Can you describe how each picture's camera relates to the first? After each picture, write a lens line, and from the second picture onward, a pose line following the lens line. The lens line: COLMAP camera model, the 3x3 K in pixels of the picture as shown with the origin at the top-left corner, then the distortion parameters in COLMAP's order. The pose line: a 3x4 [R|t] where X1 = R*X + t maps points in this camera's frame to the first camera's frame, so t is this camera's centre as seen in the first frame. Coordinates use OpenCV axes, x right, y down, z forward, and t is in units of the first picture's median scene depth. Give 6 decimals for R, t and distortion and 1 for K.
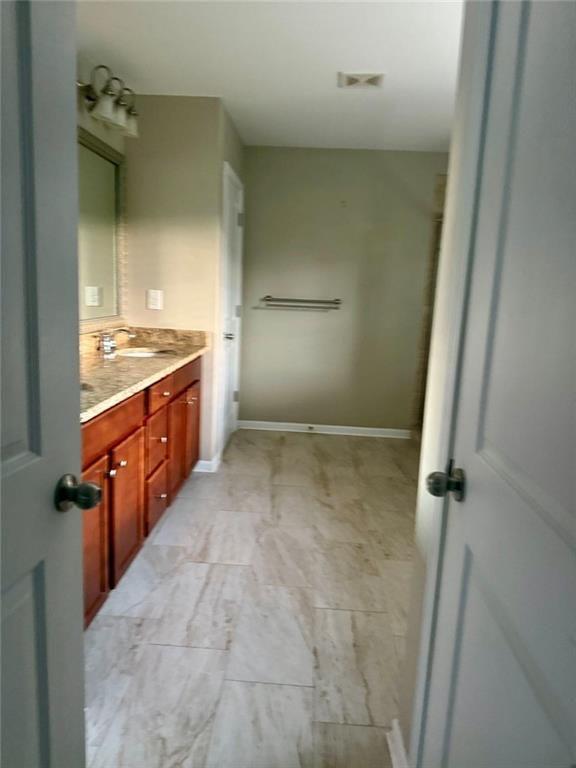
lens RADIAL K [[546.9, 0, 290.0], [0, 546.9, 385.2], [0, 0, 1]] dist [-0.001810, -0.014777]
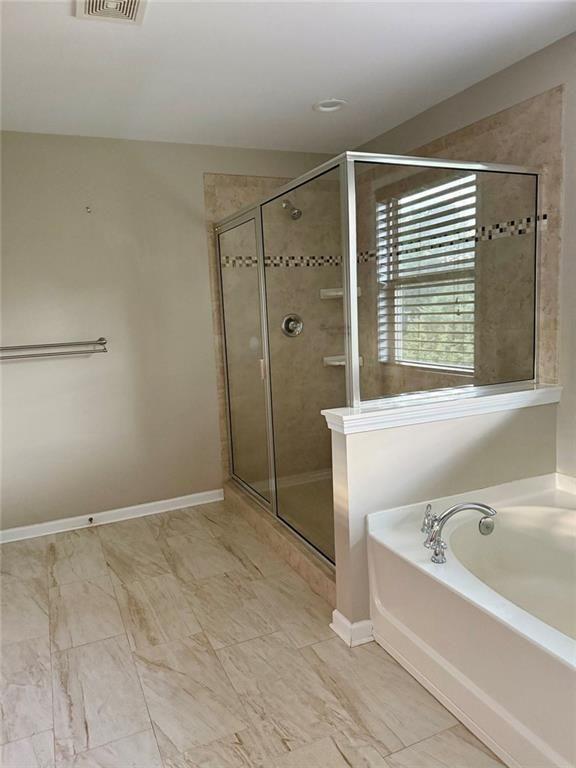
lens RADIAL K [[546.9, 0, 288.1], [0, 546.9, 378.4], [0, 0, 1]] dist [-0.001810, -0.014777]
pose [[0.887112, -0.149316, 0.436734, -0.021245], [0.169636, 0.985477, -0.007644, -0.065882], [-0.429250, 0.080866, 0.899558, 0.285200]]
